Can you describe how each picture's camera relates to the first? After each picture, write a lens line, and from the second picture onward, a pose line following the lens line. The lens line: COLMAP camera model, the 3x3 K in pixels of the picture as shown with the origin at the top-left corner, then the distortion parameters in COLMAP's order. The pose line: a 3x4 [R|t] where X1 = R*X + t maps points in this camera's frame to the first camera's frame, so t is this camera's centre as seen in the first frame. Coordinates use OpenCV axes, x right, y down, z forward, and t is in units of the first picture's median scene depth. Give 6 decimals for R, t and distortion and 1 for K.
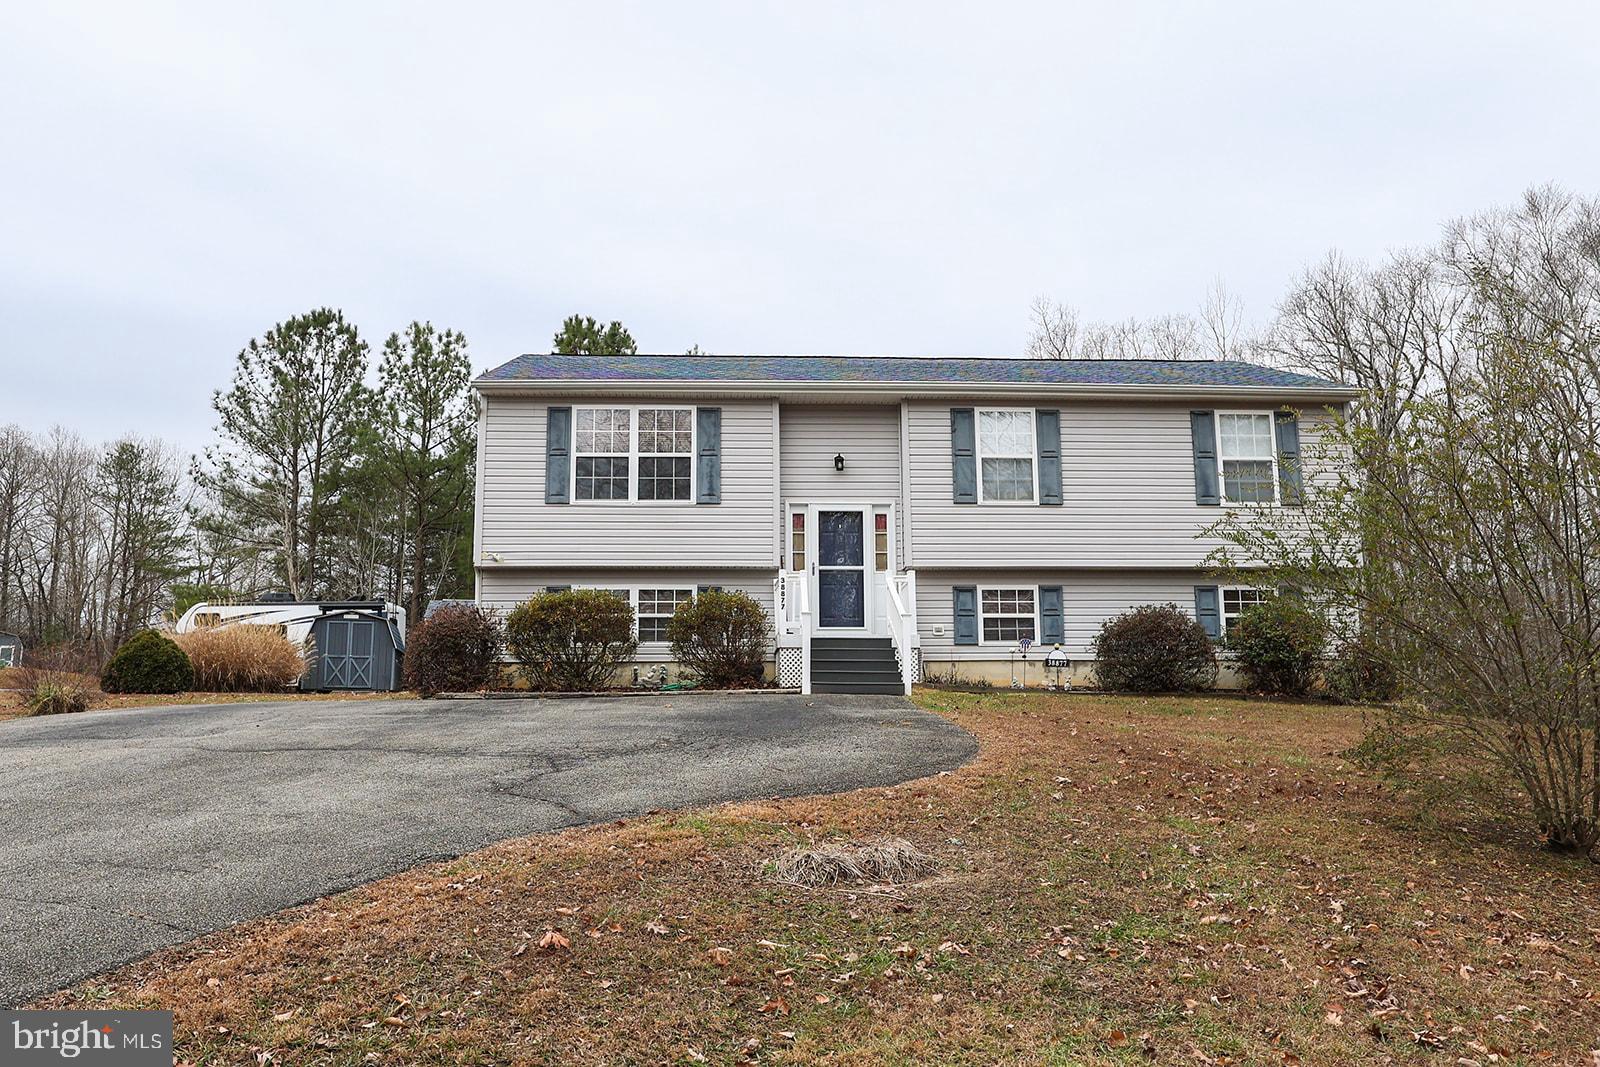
lens RADIAL K [[1340.8, 0, 799.5], [0, 1340.8, 534.5], [0, 0, 1]] dist [-0.062283, 0.002045]
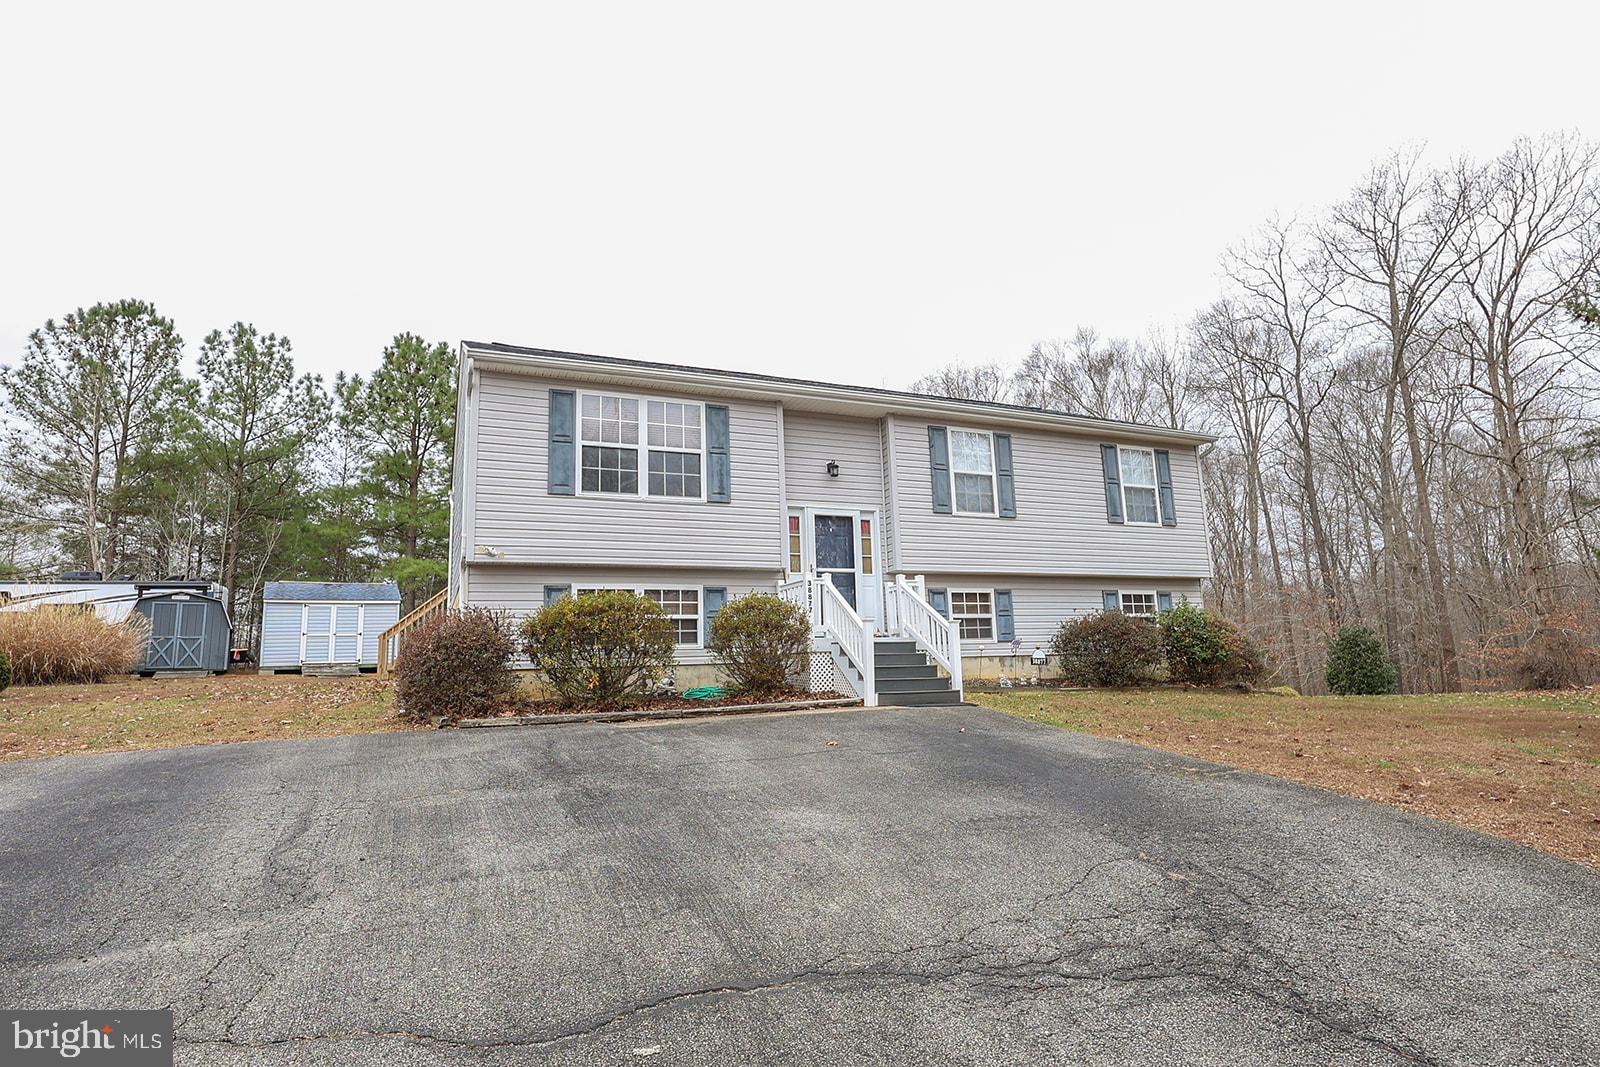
lens RADIAL K [[866.1, 0, 801.4], [0, 866.1, 535.1], [0, 0, 1]] dist [-0.014279, -0.001313]
pose [[0.930093, 0.033364, 0.365805, -0.237750], [-0.034343, 0.999403, -0.003833, 0.001232], [-0.365714, -0.008998, 0.930684, 0.379221]]
